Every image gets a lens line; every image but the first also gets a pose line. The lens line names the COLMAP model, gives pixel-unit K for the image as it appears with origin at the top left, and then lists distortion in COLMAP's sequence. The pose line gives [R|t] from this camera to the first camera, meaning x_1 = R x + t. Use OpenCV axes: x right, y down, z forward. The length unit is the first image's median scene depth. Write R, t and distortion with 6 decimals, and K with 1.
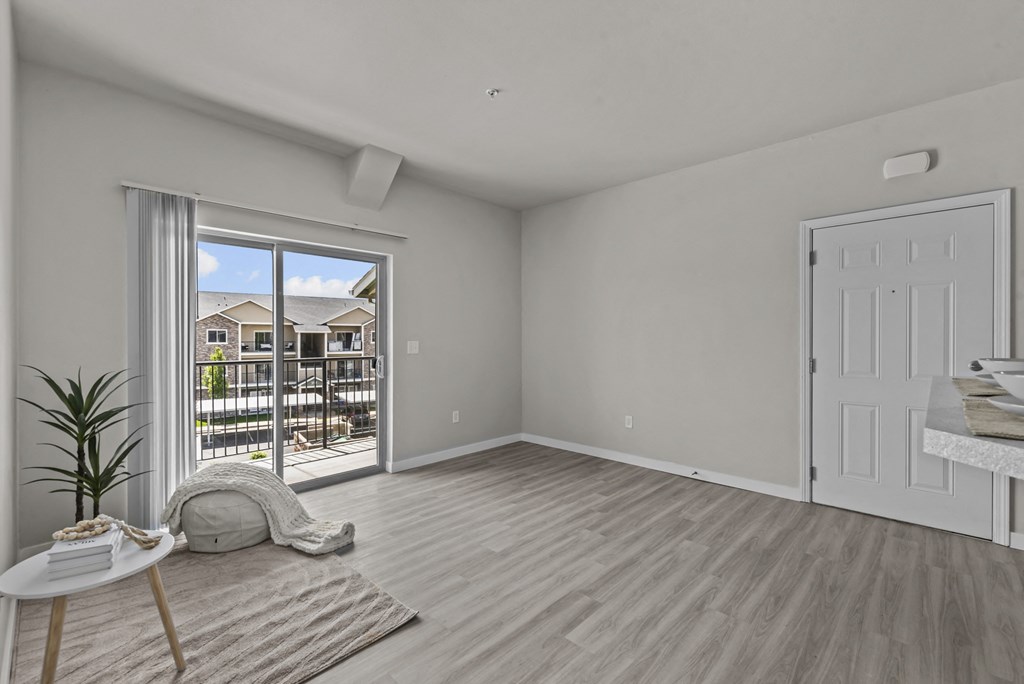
lens RADIAL K [[442.1, 0, 513.5], [0, 442.1, 340.0], [0, 0, 1]] dist [0.003940, -0.000920]
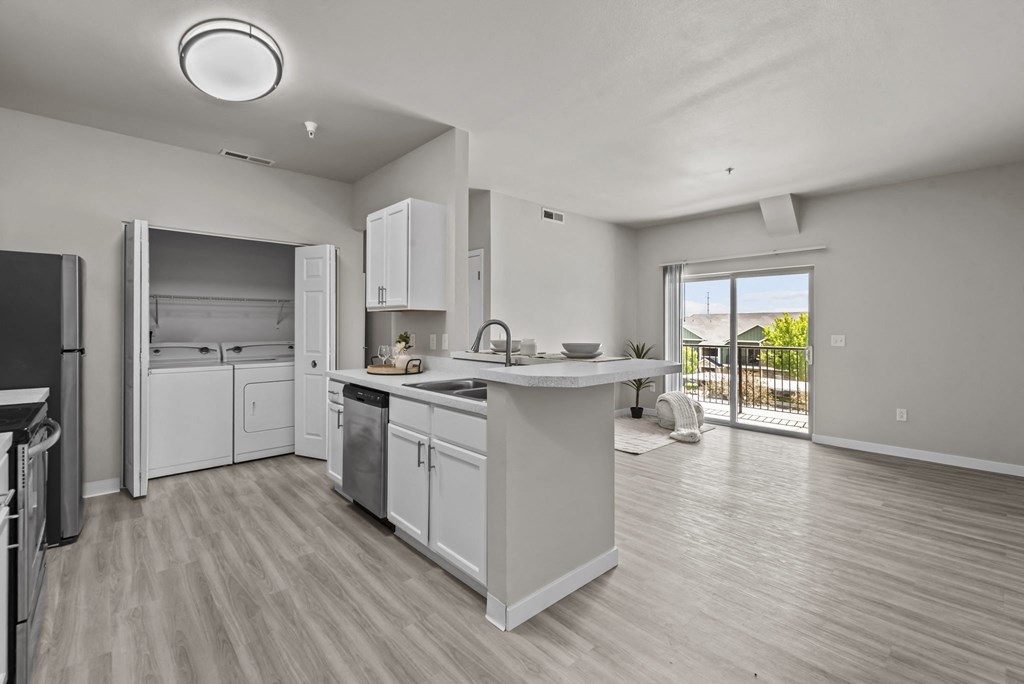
lens RADIAL K [[442.1, 0, 506.7], [0, 442.1, 327.2], [0, 0, 1]] dist [0.003940, -0.000920]
pose [[-0.069482, 0.003462, -0.997577, 1.159930], [-0.013243, 0.999903, 0.004392, -0.013345], [0.997495, 0.013516, -0.069429, 0.269979]]
